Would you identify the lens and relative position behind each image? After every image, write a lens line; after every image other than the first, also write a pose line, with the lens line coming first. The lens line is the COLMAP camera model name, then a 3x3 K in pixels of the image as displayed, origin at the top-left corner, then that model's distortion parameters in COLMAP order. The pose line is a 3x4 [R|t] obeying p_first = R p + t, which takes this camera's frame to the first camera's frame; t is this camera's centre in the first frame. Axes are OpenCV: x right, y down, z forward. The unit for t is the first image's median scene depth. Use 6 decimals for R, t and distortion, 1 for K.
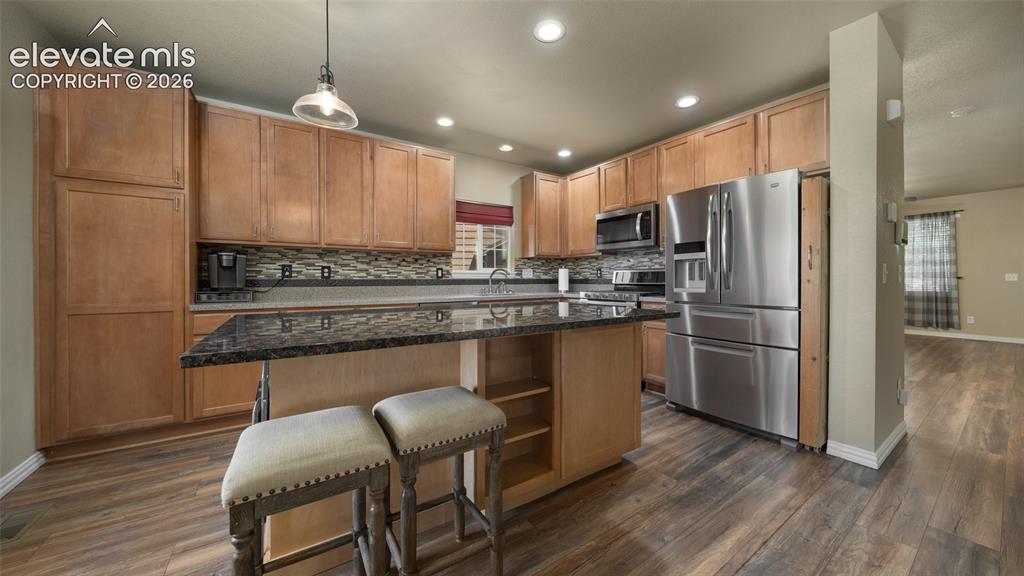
lens RADIAL K [[351.7, 0, 521.7], [0, 351.7, 279.6], [0, 0, 1]] dist [-0.005649, -0.000093]
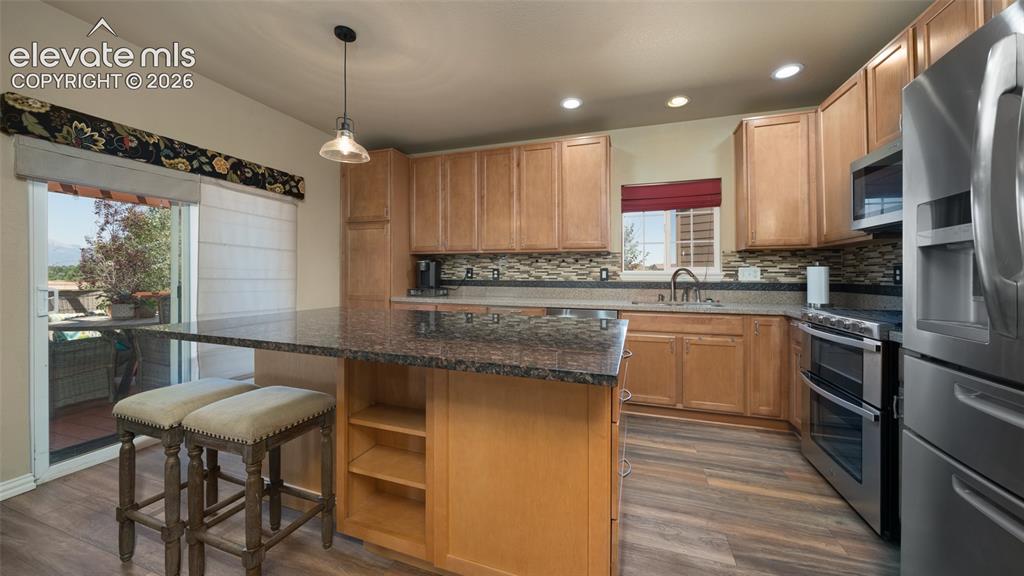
lens RADIAL K [[351.7, 0, 519.7], [0, 351.7, 274.6], [0, 0, 1]] dist [-0.005649, -0.000093]
pose [[0.595153, 0.003736, -0.803604, 0.367740], [-0.008486, 0.999963, -0.001636, -0.015525], [0.803567, 0.007793, 0.595163, 0.334229]]
